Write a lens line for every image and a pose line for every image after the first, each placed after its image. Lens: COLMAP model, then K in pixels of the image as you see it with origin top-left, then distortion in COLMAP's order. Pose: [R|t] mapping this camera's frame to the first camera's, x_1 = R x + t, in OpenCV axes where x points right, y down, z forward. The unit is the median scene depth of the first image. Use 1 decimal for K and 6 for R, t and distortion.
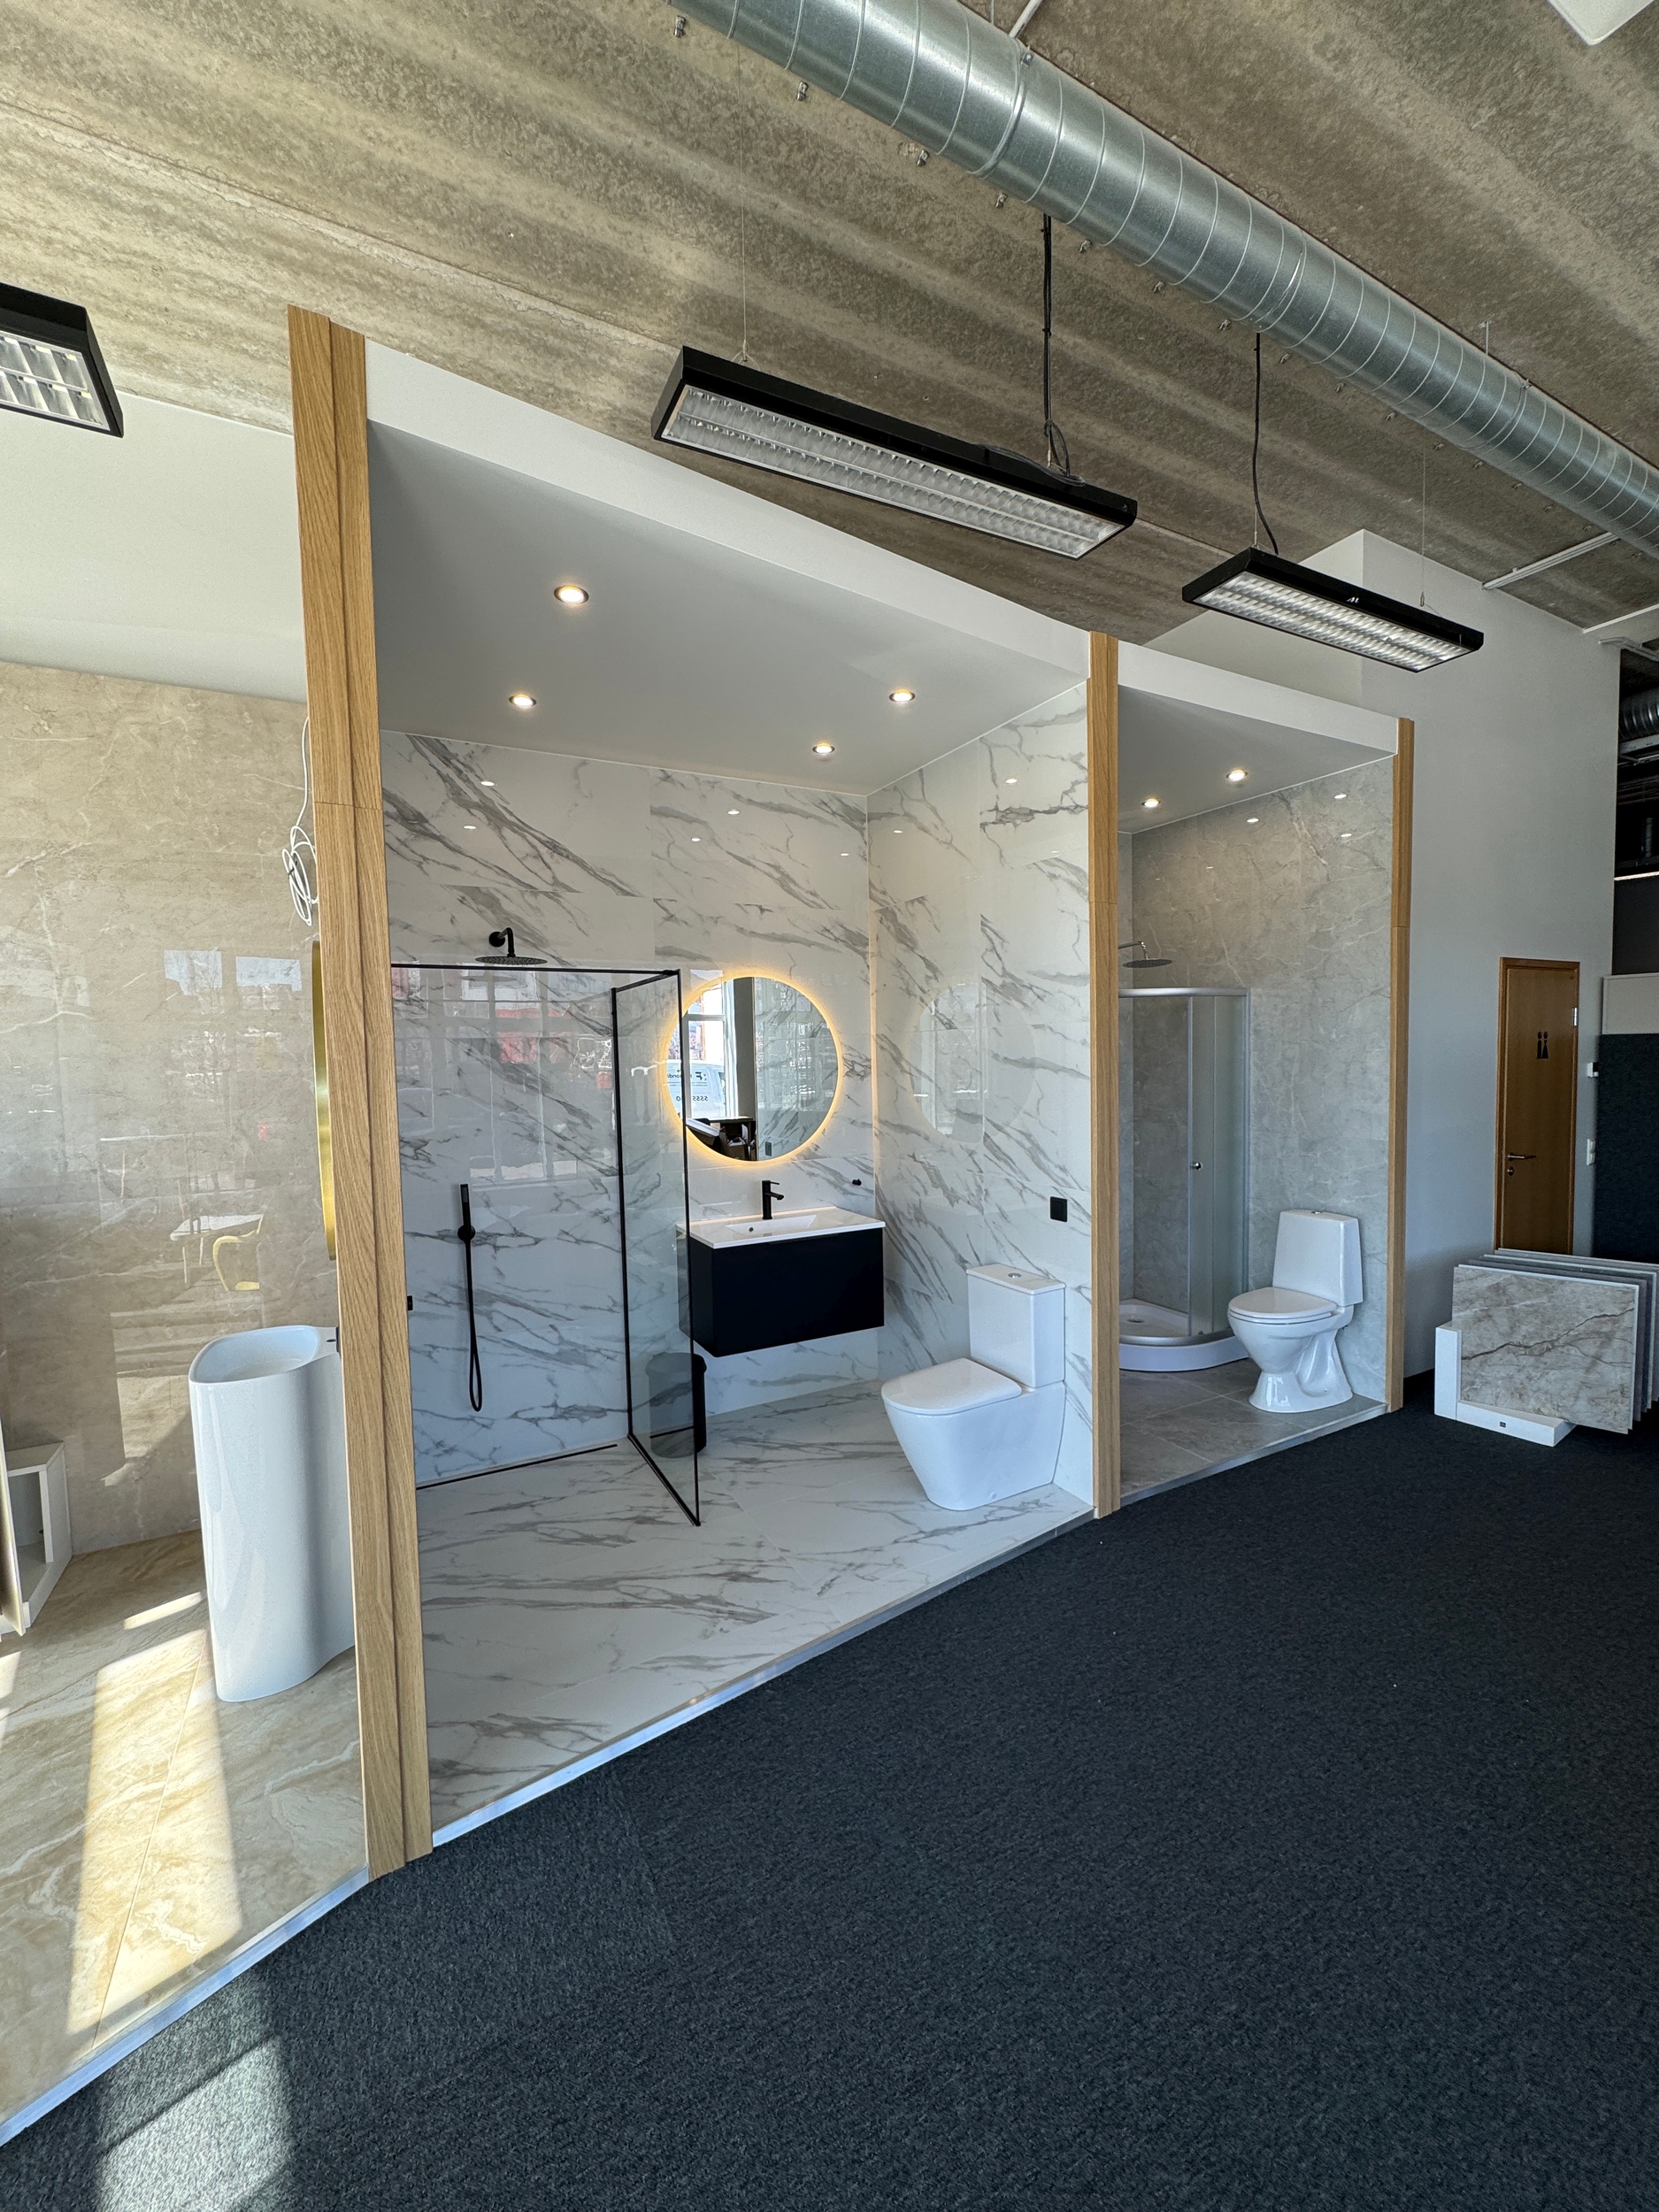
lens RADIAL K [[883.8, 0, 825.6], [0, 883.8, 1112.6], [0, 0, 1]] dist [-0.006338, 0.000835]
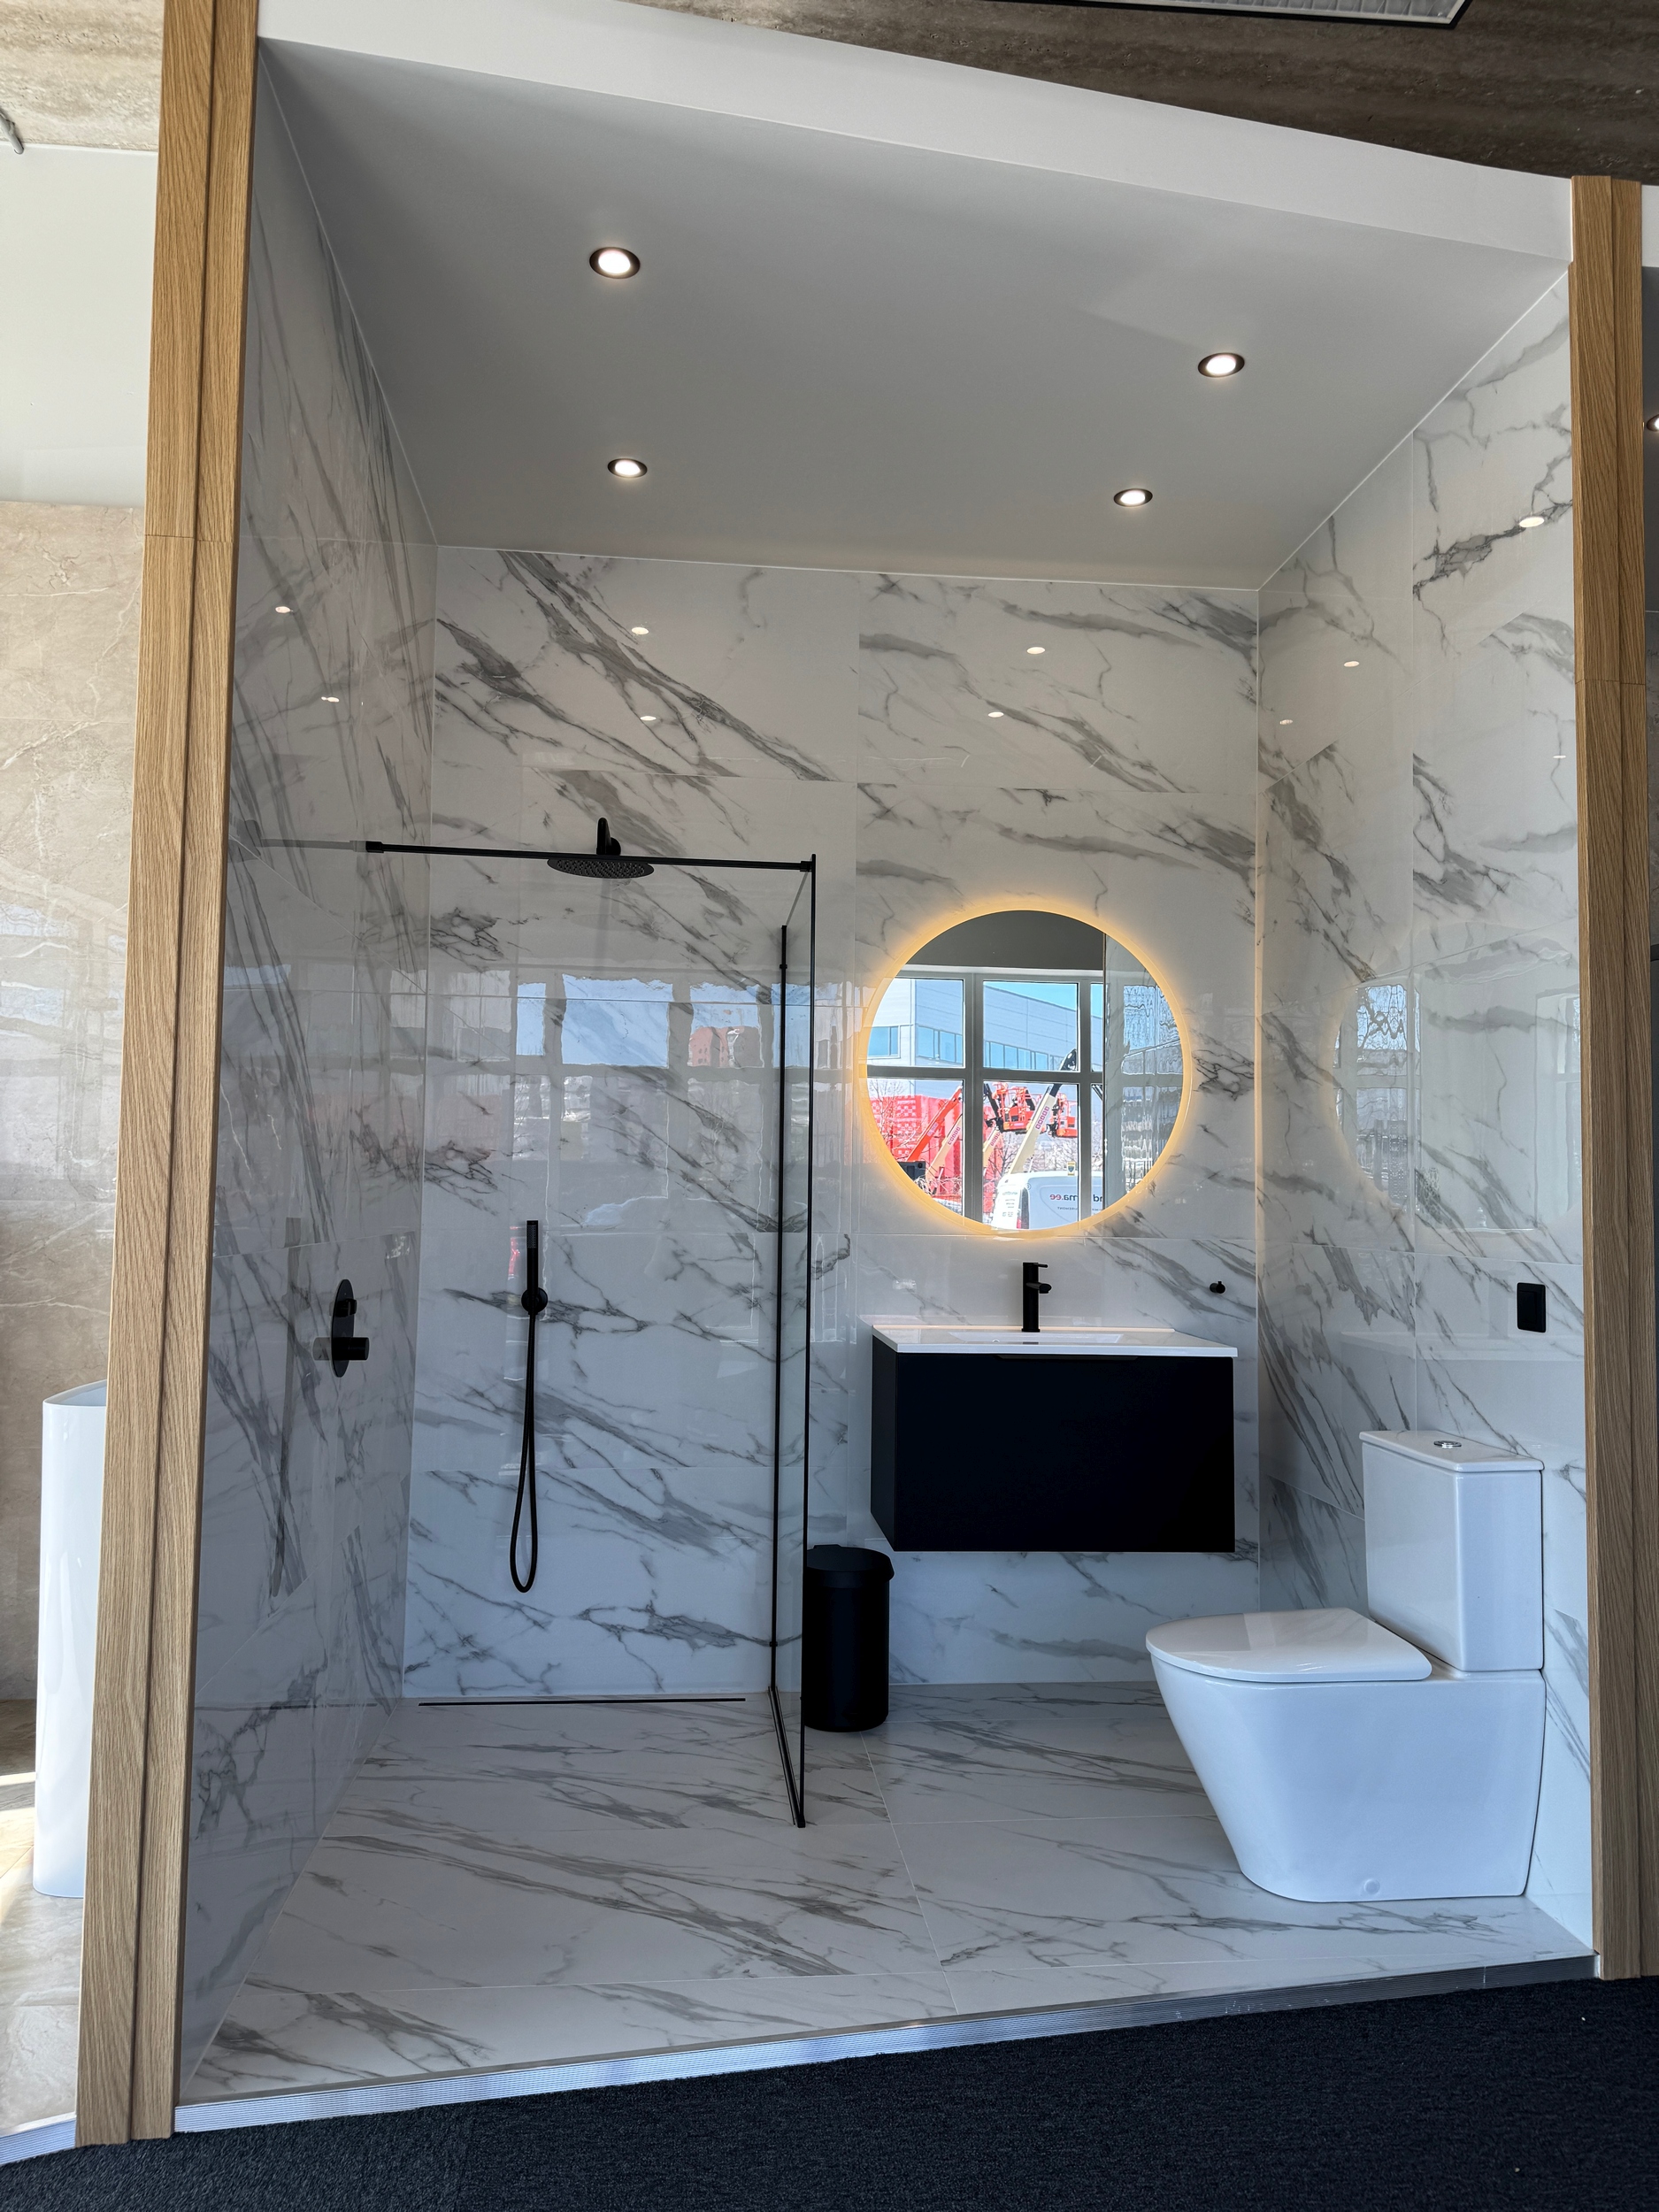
lens RADIAL K [[1548.7, 0, 810.7], [0, 1548.7, 1122.7], [0, 0, 1]] dist [0.057390, -0.075222]
pose [[0.923026, 0.017953, -0.384317, 0.209203], [-0.060428, 0.993278, -0.098731, 0.108442], [0.379961, 0.114355, 0.917907, 0.035307]]
